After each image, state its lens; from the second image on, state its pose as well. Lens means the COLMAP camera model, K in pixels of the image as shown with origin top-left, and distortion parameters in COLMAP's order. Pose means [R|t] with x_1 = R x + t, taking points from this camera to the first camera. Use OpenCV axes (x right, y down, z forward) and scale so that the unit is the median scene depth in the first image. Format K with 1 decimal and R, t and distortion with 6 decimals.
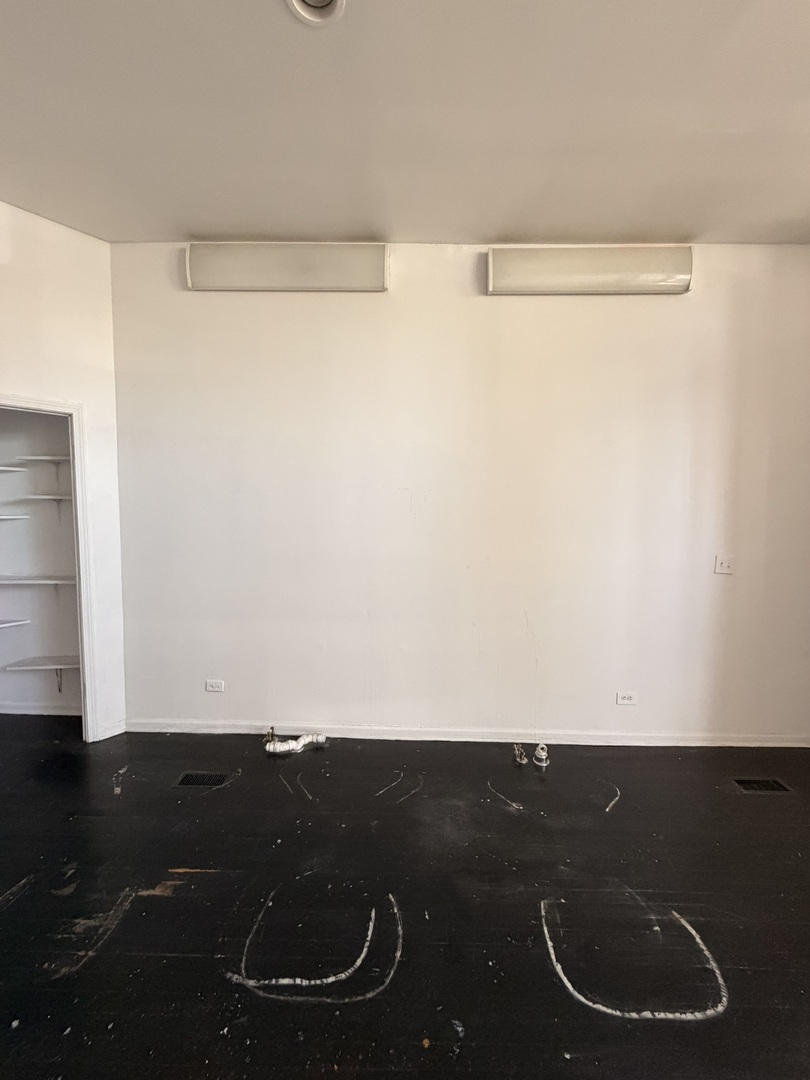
lens RADIAL K [[429.0, 0, 403.7], [0, 429.0, 537.1], [0, 0, 1]] dist [-0.000703, -0.000120]
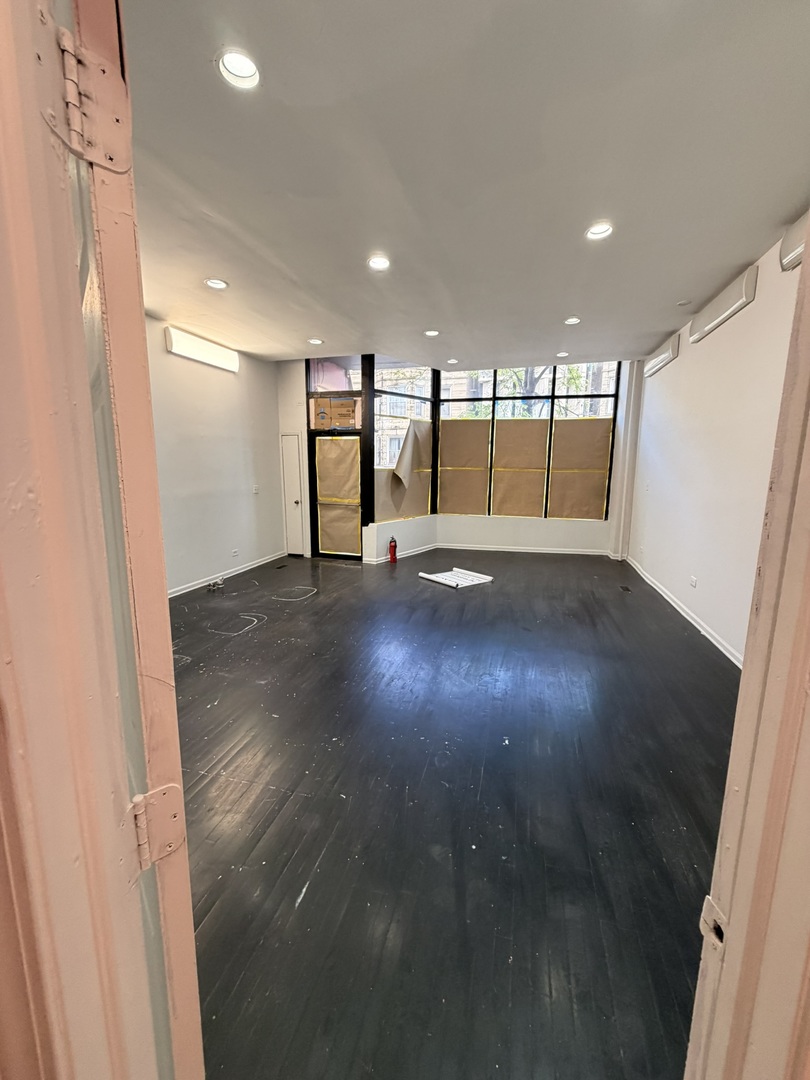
lens RADIAL K [[429.0, 0, 403.7], [0, 429.0, 537.1], [0, 0, 1]] dist [-0.000703, -0.000120]
pose [[0.252549, -0.166046, 0.953230, -2.206539], [0.068177, 0.985770, 0.153651, 0.022378], [-0.965179, 0.026184, 0.260276, -0.683485]]
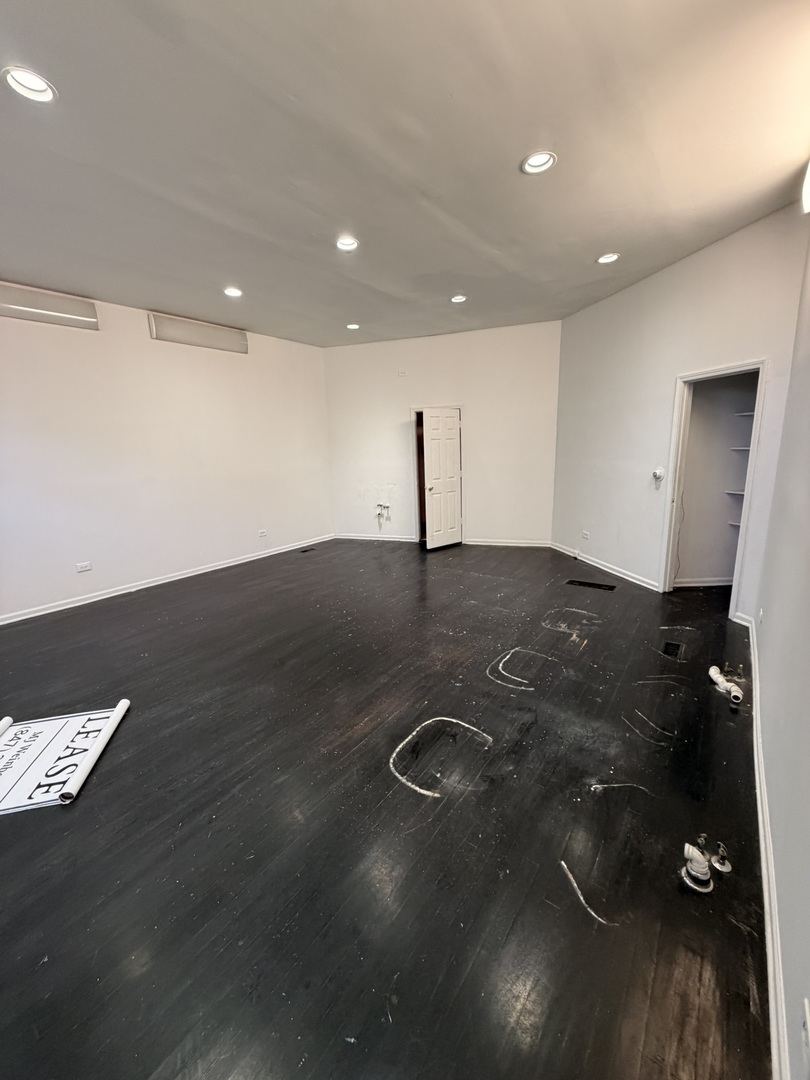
lens RADIAL K [[431.3, 0, 404.1], [0, 431.3, 536.4], [0, 0, 1]] dist [0.001826, 0.000104]
pose [[-0.582725, 0.177317, -0.793089, 1.444520], [-0.030869, 0.970372, 0.239635, -0.113526], [0.812083, 0.164123, -0.559987, 1.406674]]
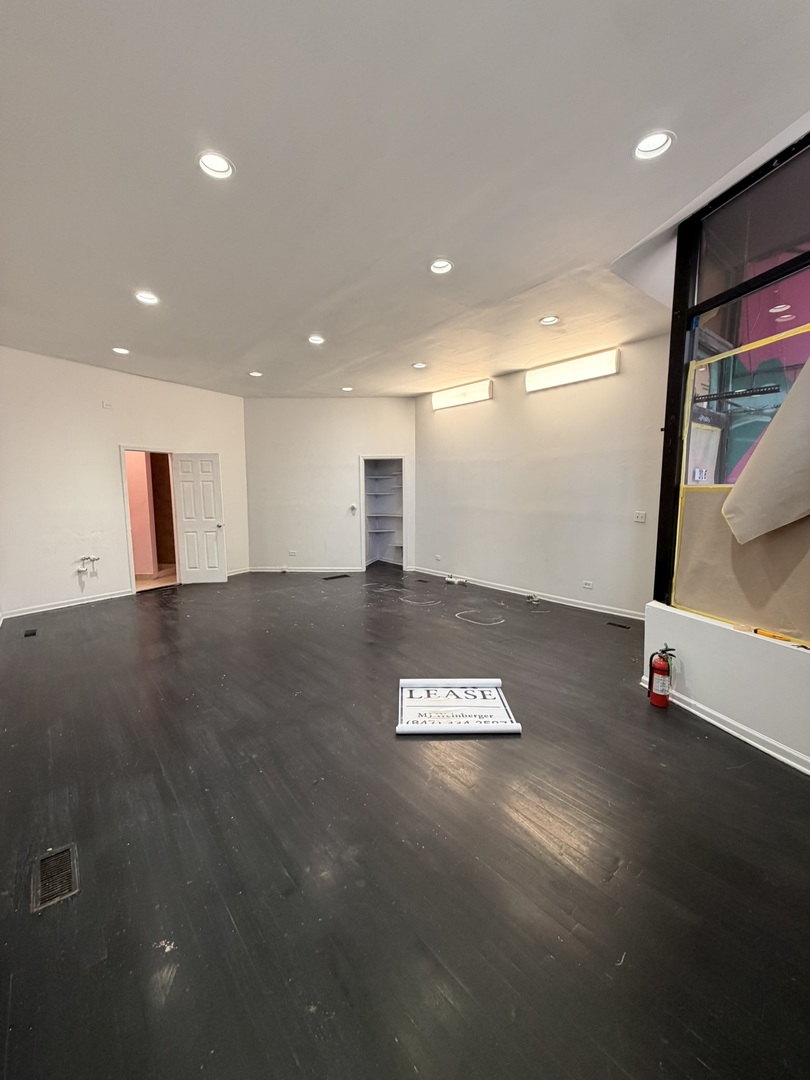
lens RADIAL K [[431.3, 0, 404.1], [0, 431.3, 536.4], [0, 0, 1]] dist [0.001826, 0.000104]
pose [[0.660167, 0.065414, -0.748265, 2.288824], [-0.043208, 0.997858, 0.049113, 0.157250], [0.749875, -0.000092, 0.661579, -1.475909]]
